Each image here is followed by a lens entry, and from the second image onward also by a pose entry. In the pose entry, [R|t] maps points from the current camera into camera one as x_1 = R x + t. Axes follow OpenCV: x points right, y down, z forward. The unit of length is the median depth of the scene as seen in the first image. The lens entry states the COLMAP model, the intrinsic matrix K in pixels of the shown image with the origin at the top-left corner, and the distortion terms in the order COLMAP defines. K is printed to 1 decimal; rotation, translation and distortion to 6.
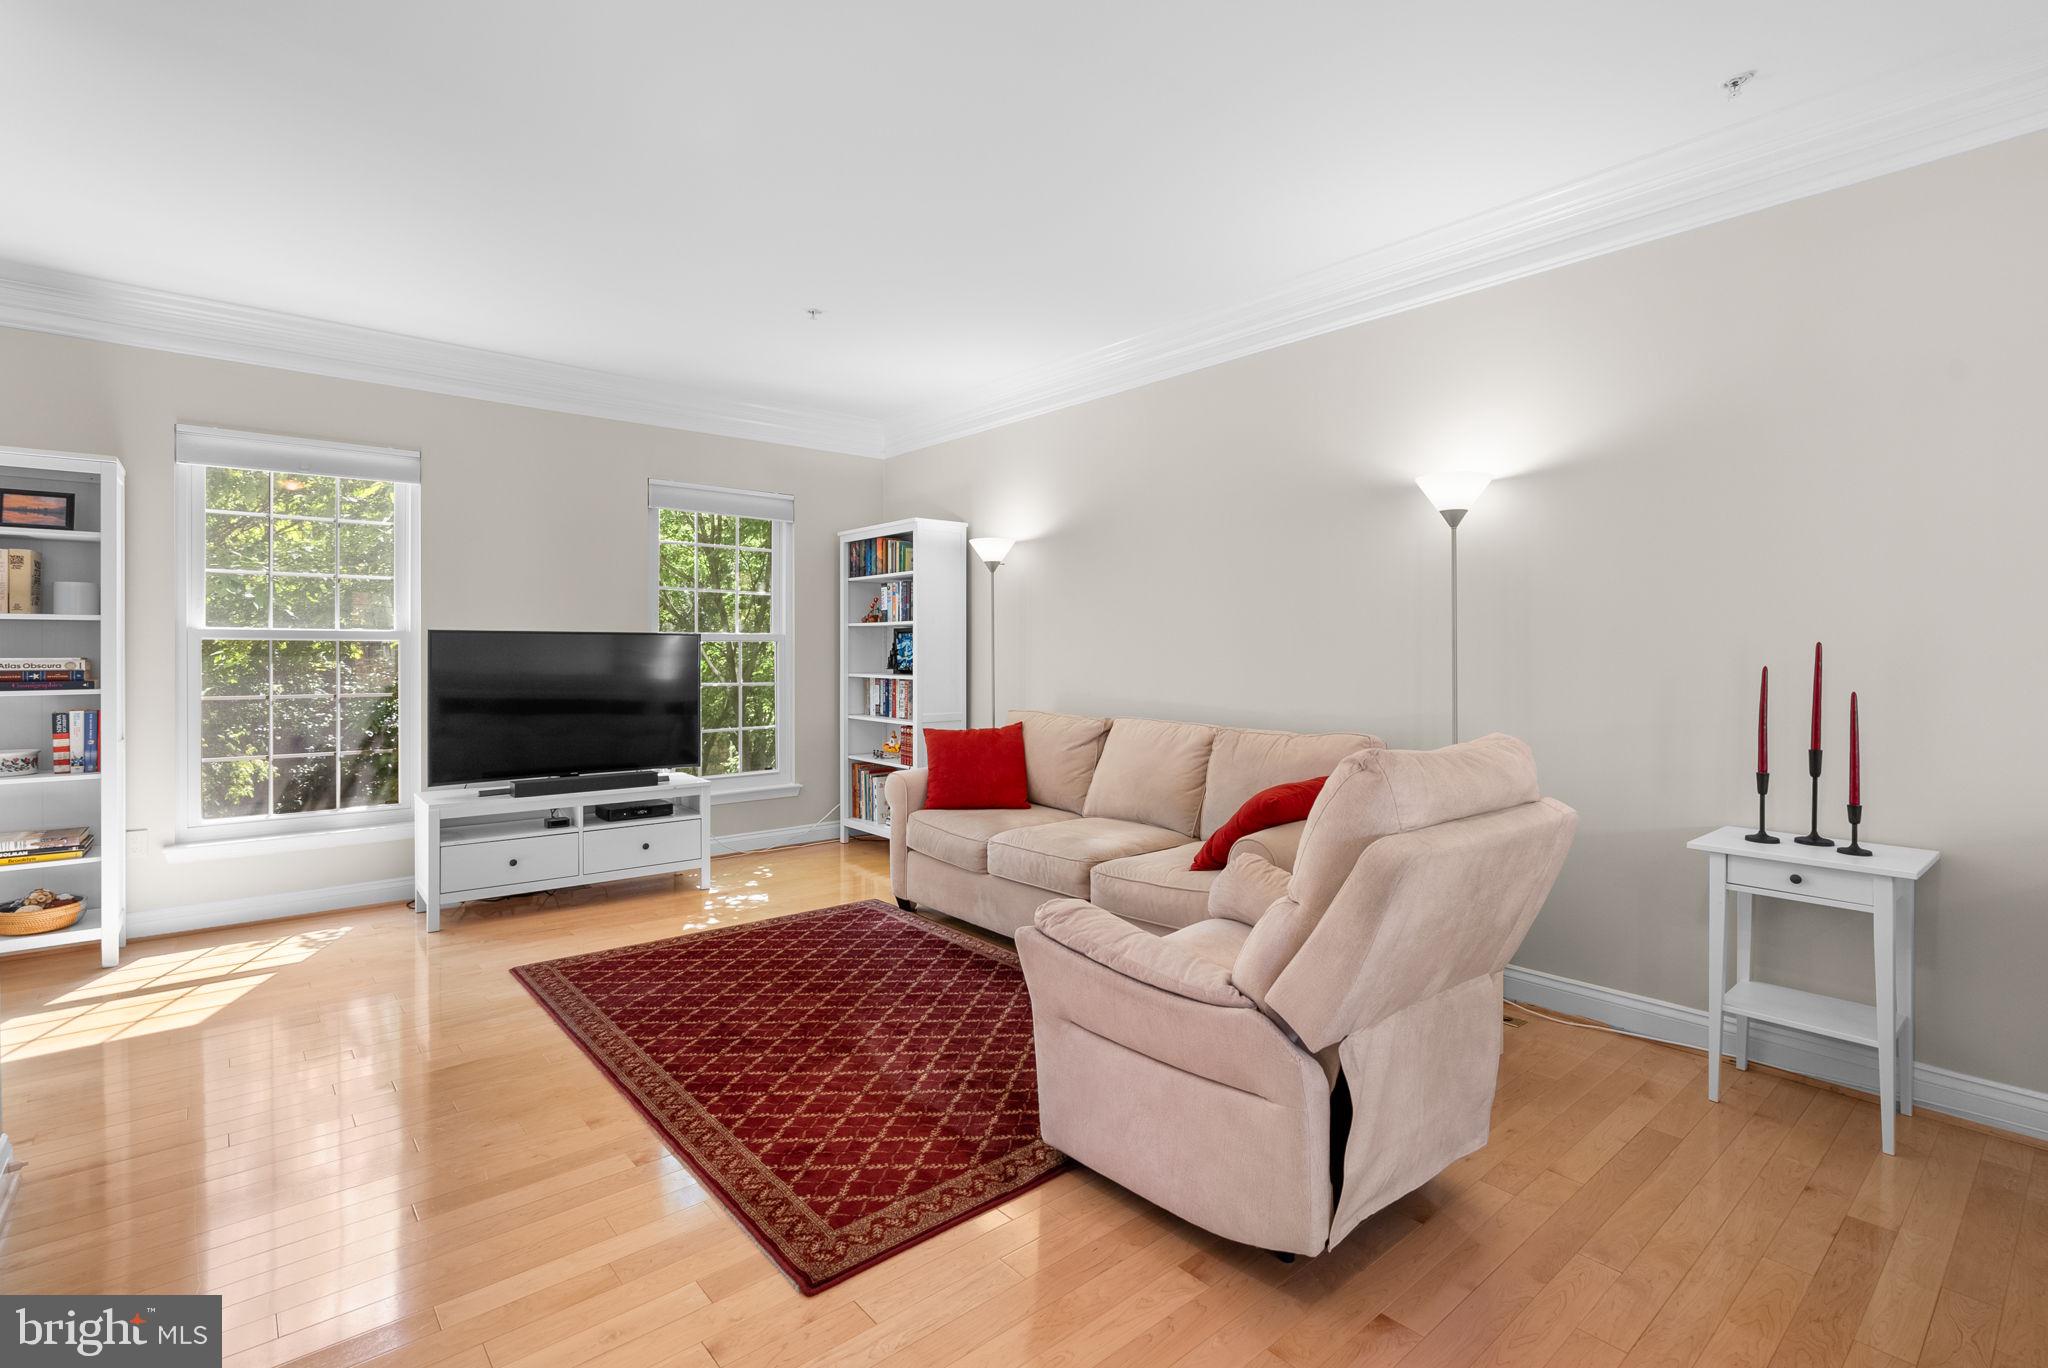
lens RADIAL K [[950.5, 0, 1033.6], [0, 950.5, 640.7], [0, 0, 1]] dist [-0.001704, 0.000560]
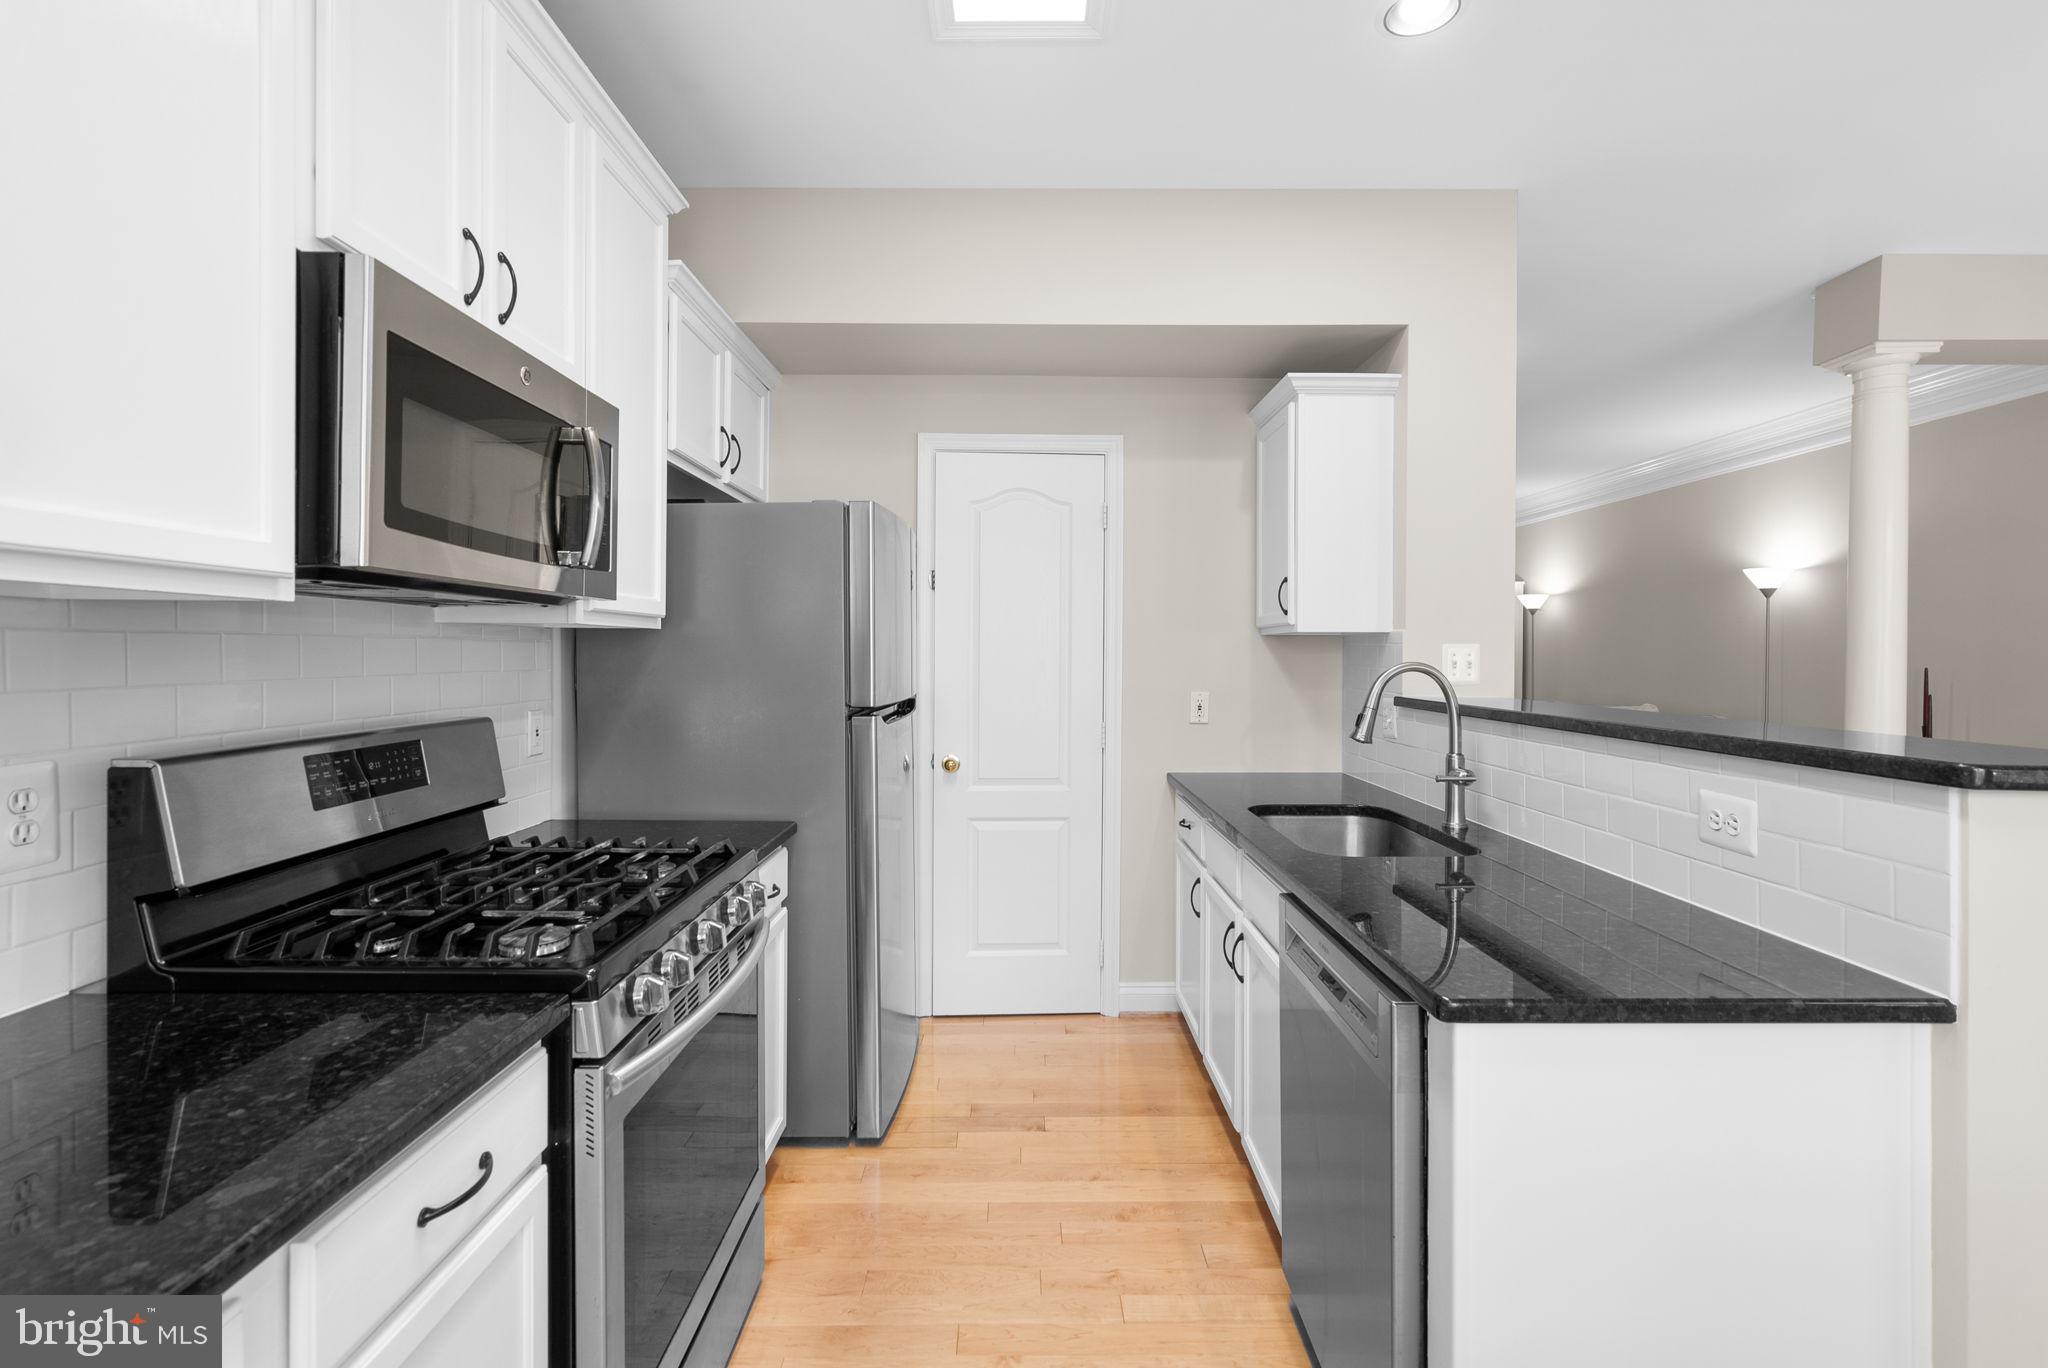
lens RADIAL K [[939.6, 0, 1024.9], [0, 939.6, 664.0], [0, 0, 1]] dist [-0.003517, 0.000058]
pose [[0.761812, 0.008736, -0.647740, 0.456037], [0.004262, 0.999820, 0.018497, -0.032491], [0.647785, -0.016852, 0.761637, -1.023383]]
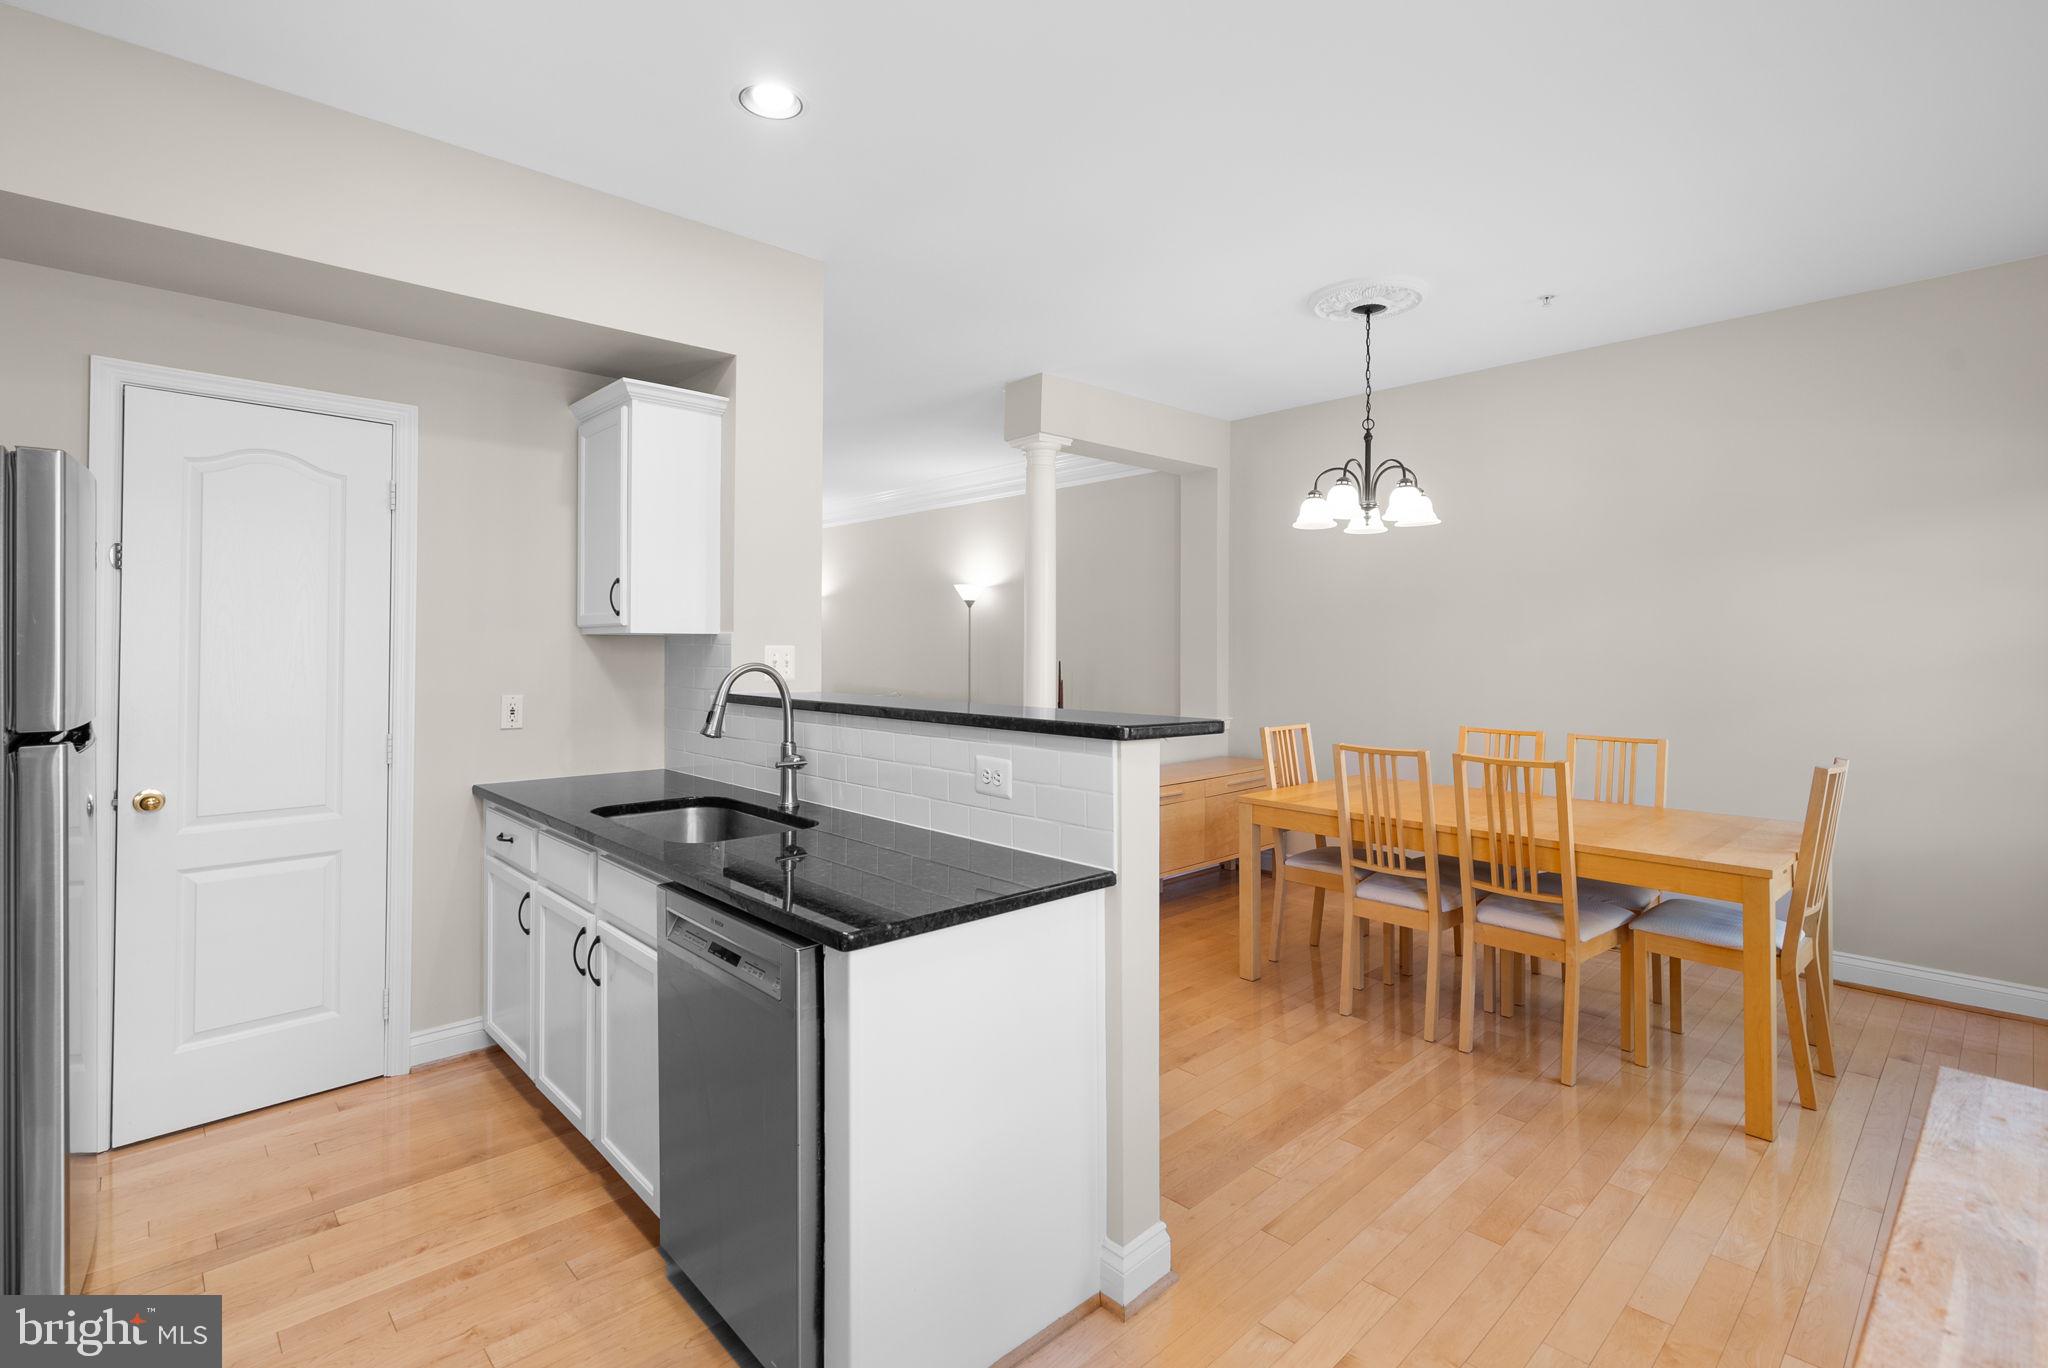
lens RADIAL K [[950.5, 0, 1033.6], [0, 950.5, 640.7], [0, 0, 1]] dist [-0.001704, 0.000560]
pose [[0.998779, 0.003081, 0.049297, 0.422489], [-0.003129, 0.999995, 0.000897, -0.038862], [-0.049294, -0.001050, 0.998784, -1.097482]]
